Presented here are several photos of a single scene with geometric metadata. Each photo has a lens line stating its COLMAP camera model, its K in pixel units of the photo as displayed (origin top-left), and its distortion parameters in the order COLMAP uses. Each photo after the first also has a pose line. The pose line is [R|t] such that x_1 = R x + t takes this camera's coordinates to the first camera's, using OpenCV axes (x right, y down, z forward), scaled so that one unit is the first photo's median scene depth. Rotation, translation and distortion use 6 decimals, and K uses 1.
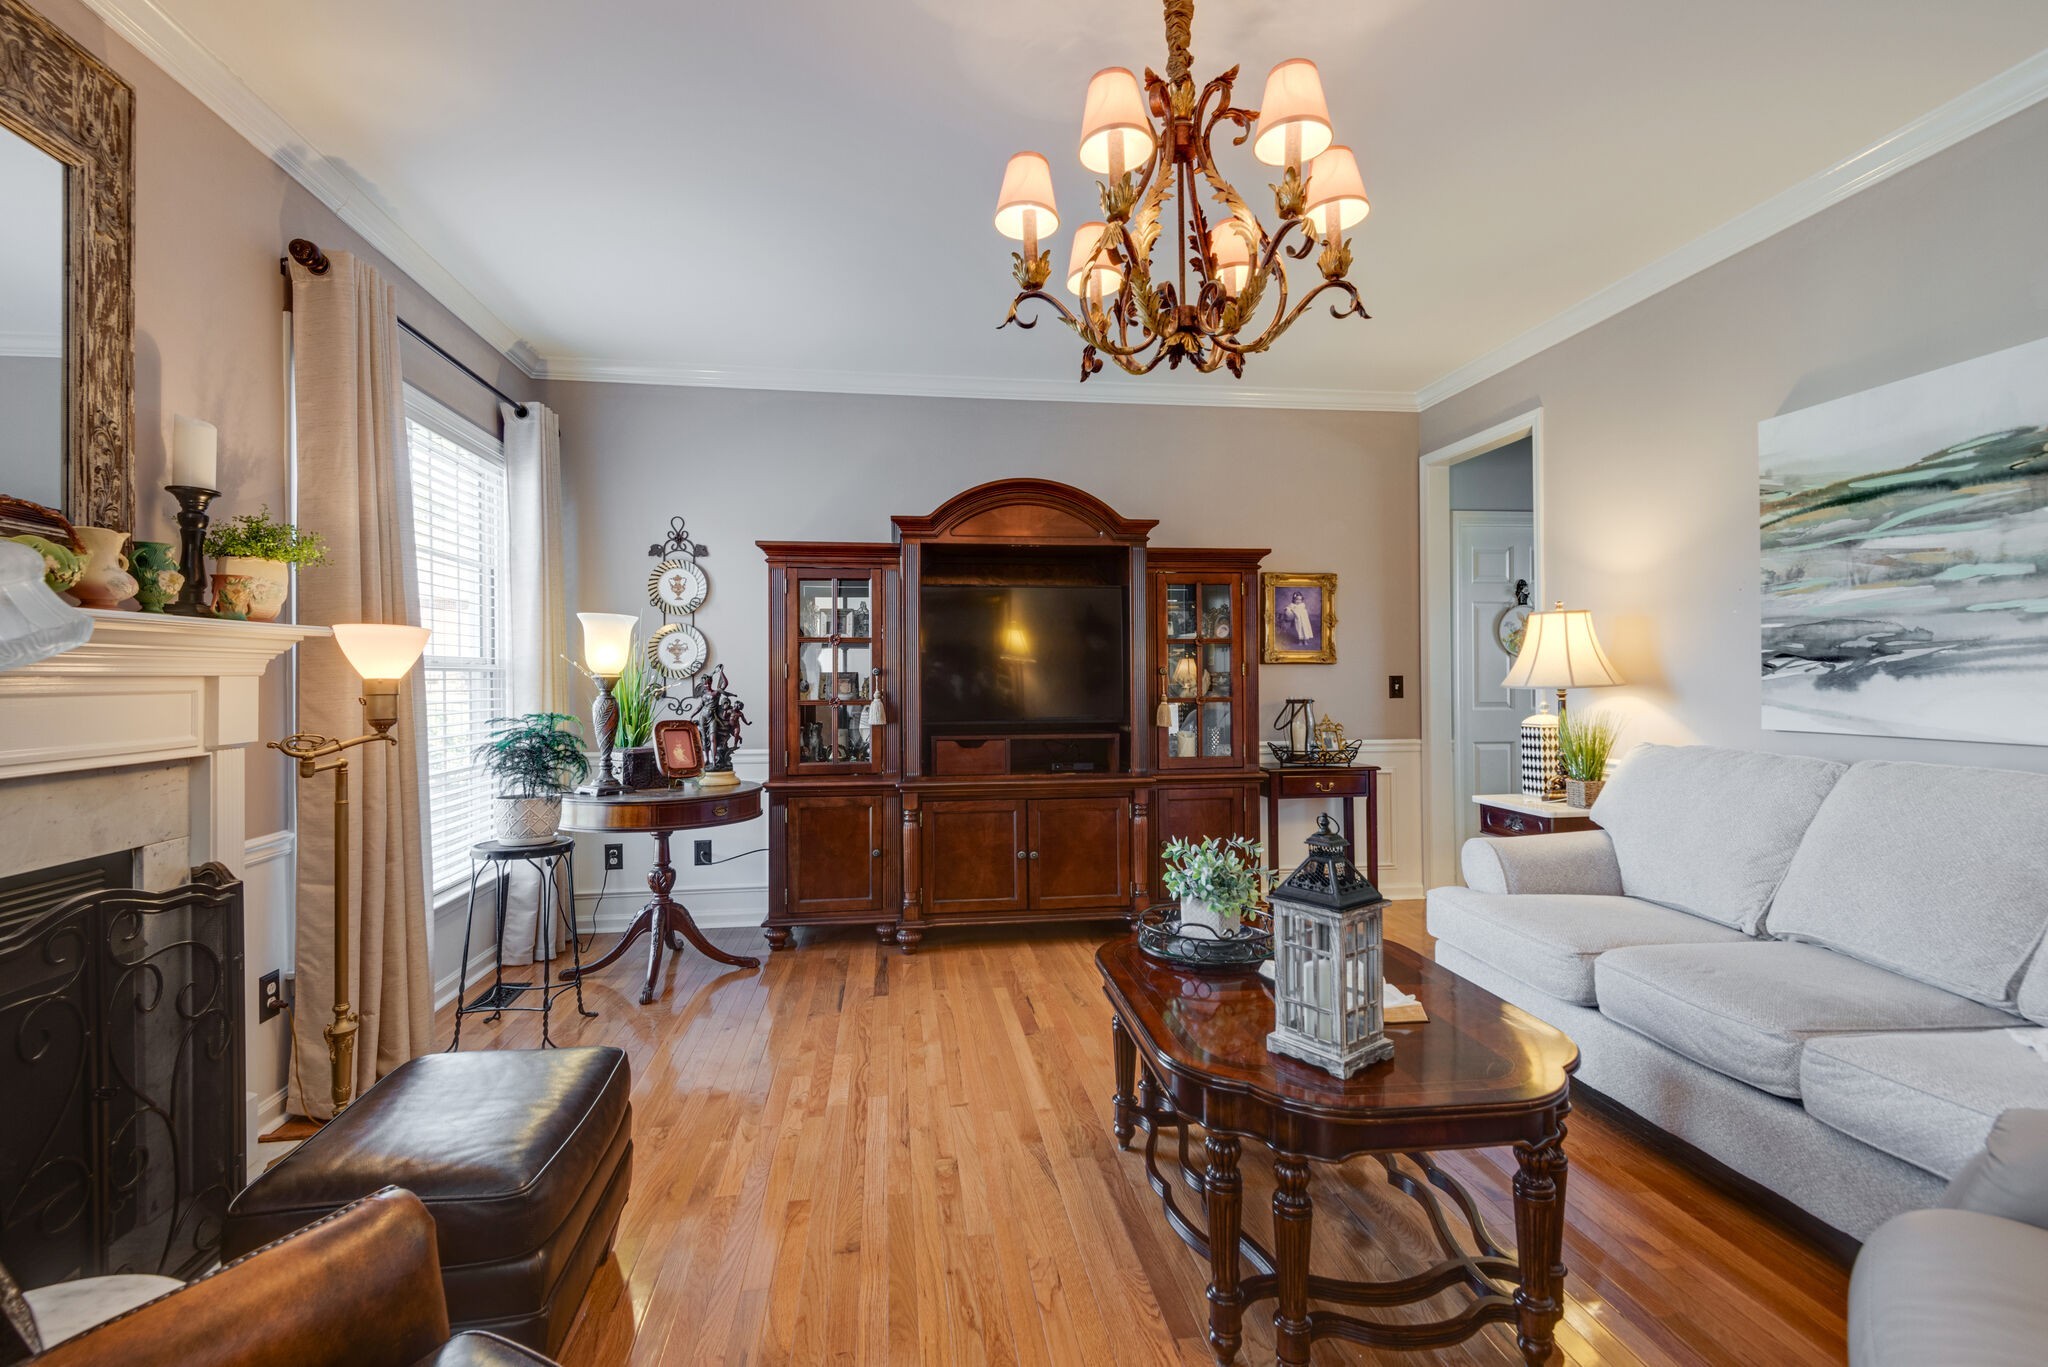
lens RADIAL K [[927.0, 0, 1018.9], [0, 927.0, 678.8], [0, 0, 1]] dist [-0.000601, -0.000089]
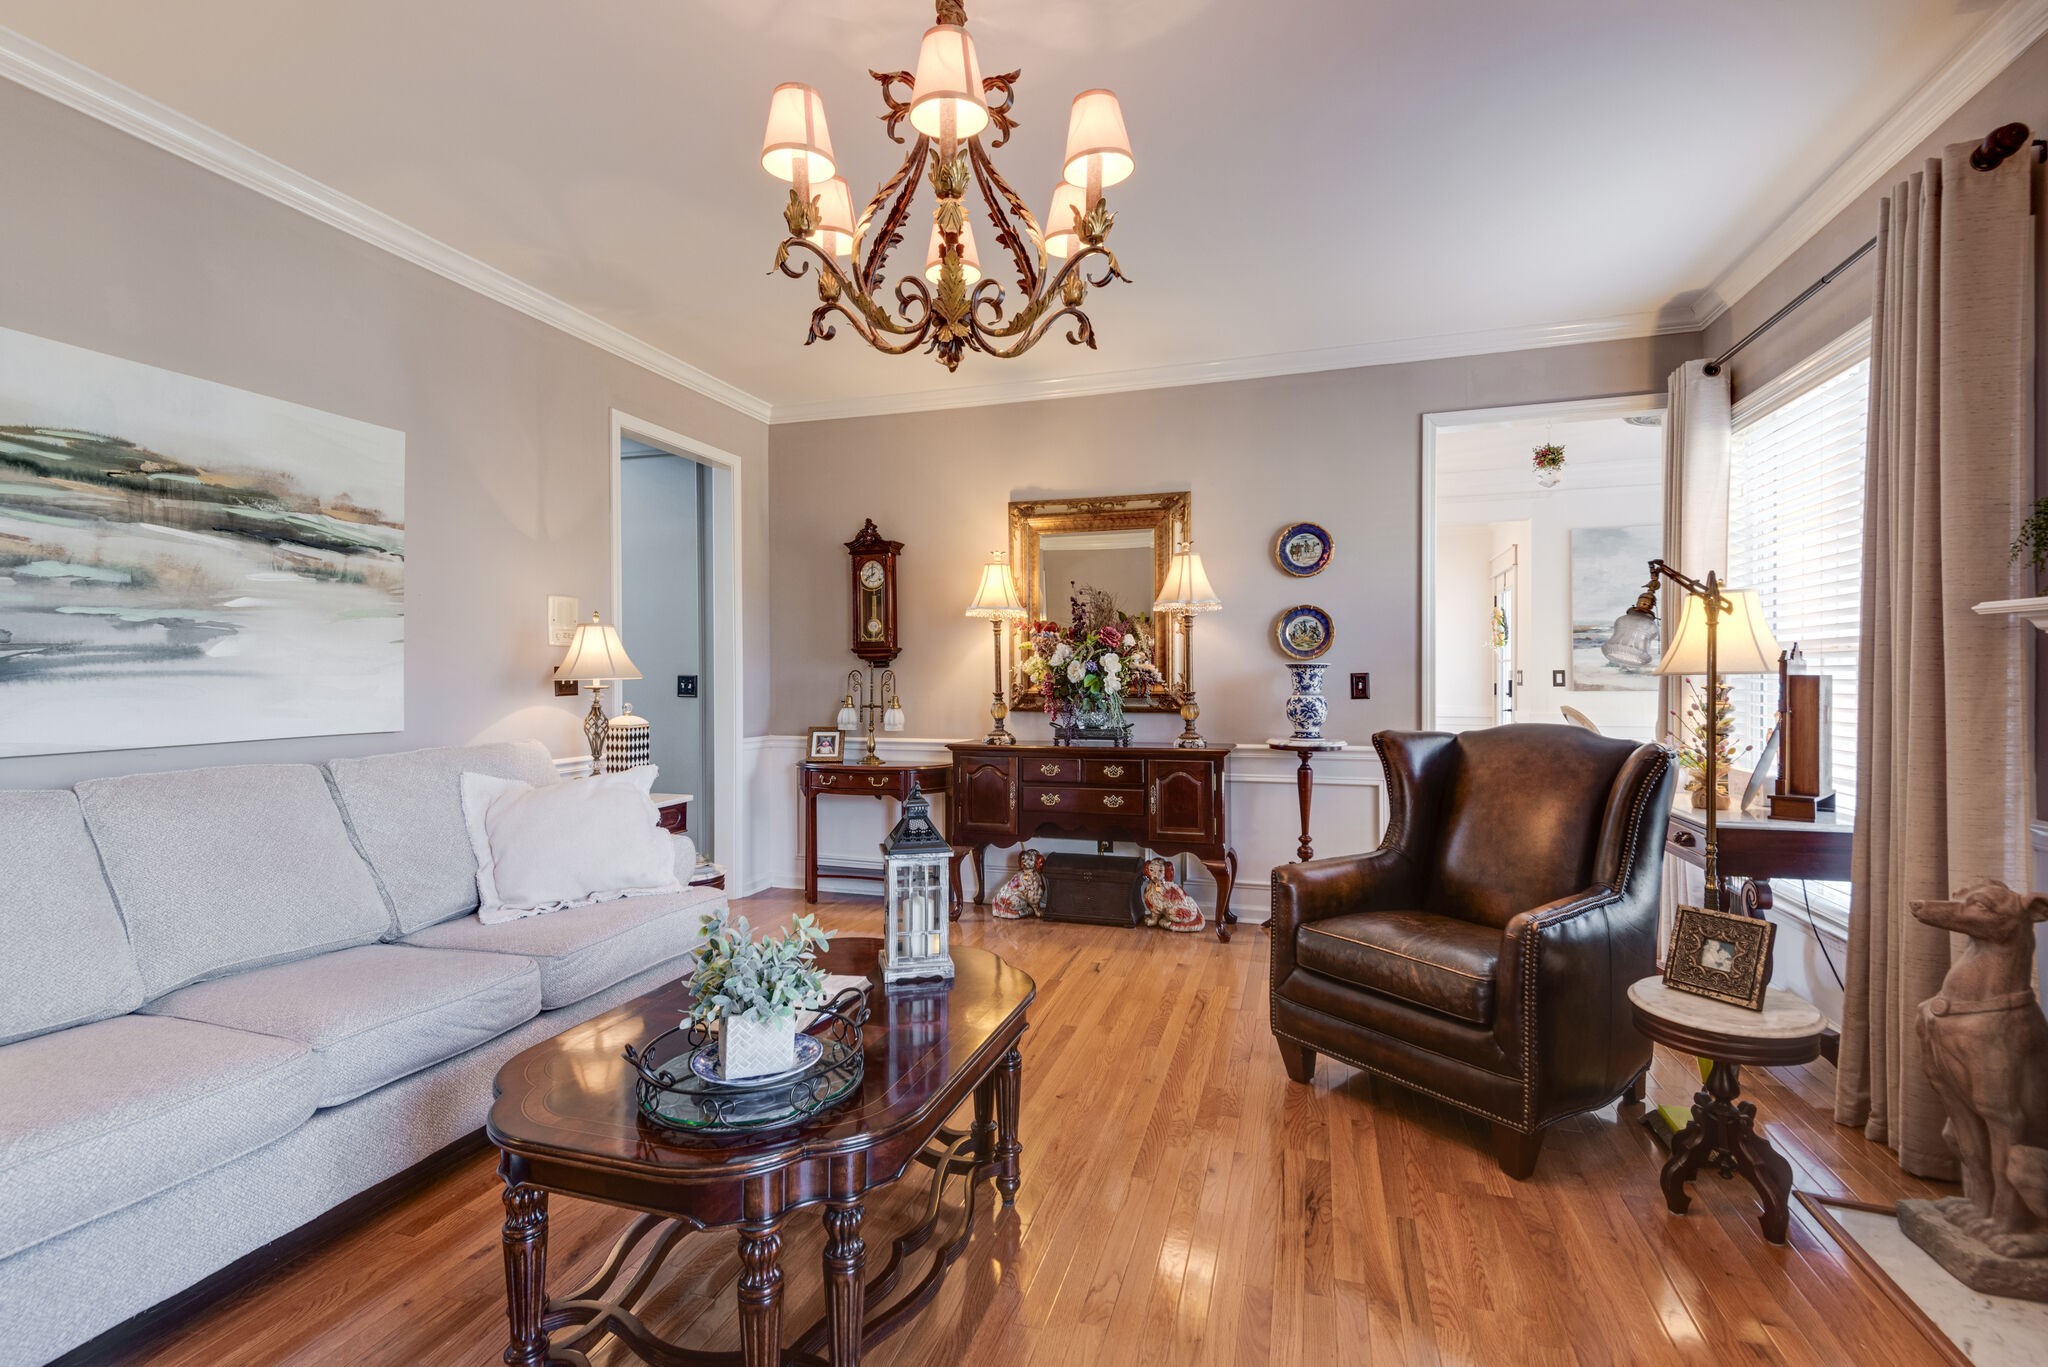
lens RADIAL K [[927.0, 0, 1020.0], [0, 927.0, 678.9], [0, 0, 1]] dist [-0.000601, -0.000089]
pose [[-0.901700, 0.003735, 0.432346, -0.242586], [0.007726, 0.999942, 0.007476, -0.006567], [-0.432293, 0.010081, -0.901677, 1.445813]]
